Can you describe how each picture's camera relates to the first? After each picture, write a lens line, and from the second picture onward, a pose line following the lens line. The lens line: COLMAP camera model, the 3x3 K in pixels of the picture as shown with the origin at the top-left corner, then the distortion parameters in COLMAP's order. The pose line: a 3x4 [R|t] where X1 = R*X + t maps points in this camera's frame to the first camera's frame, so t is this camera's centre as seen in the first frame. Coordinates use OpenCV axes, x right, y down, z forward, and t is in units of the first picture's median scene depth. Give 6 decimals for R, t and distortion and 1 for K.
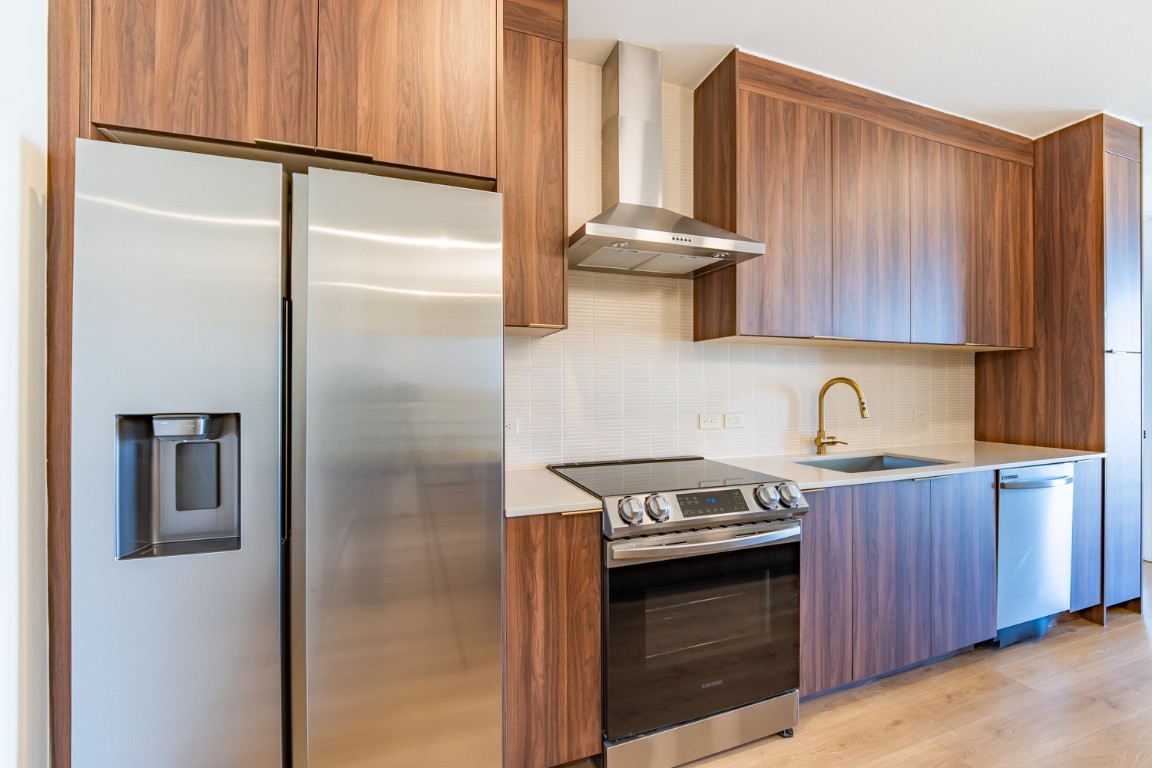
lens RADIAL K [[483.2, 0, 576.2], [0, 483.2, 395.6], [0, 0, 1]] dist [0.001651, -0.008881]
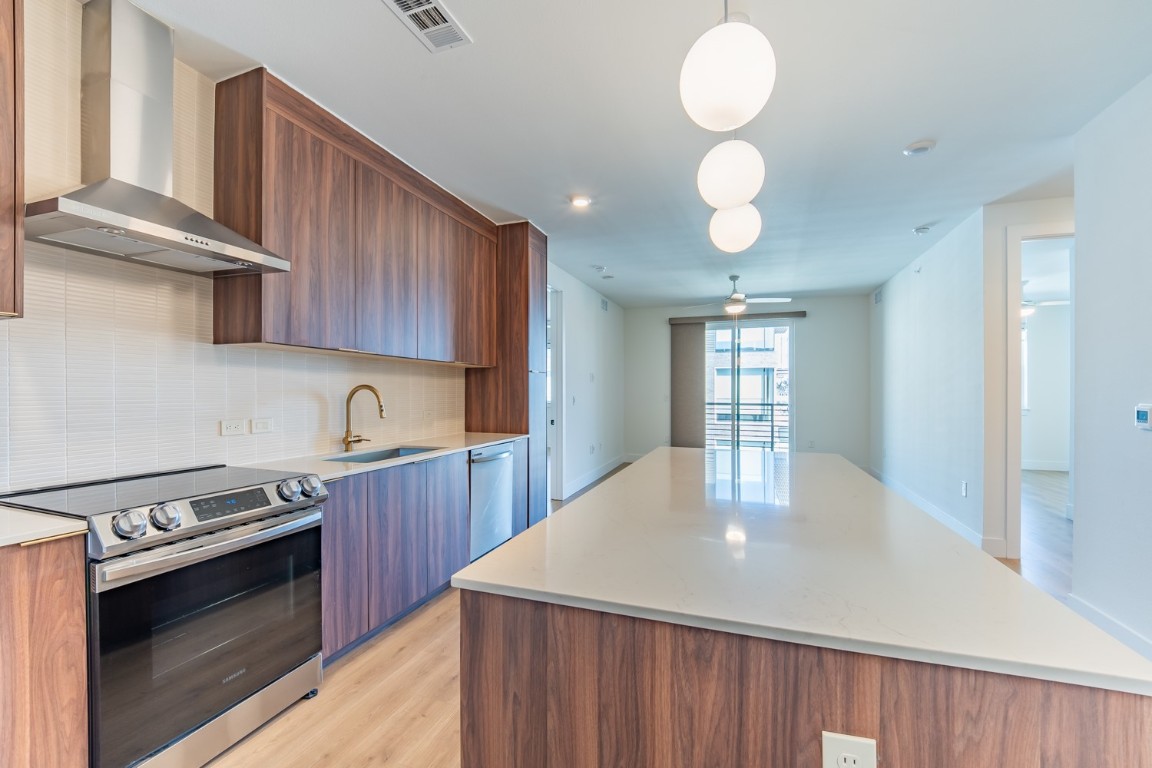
lens RADIAL K [[483.2, 0, 576.2], [0, 483.2, 395.6], [0, 0, 1]] dist [0.001651, -0.008881]
pose [[0.641284, -0.000214, 0.767304, -0.030488], [0.006611, 0.999964, -0.005247, -0.001474], [-0.767275, 0.008437, 0.641262, -0.174631]]
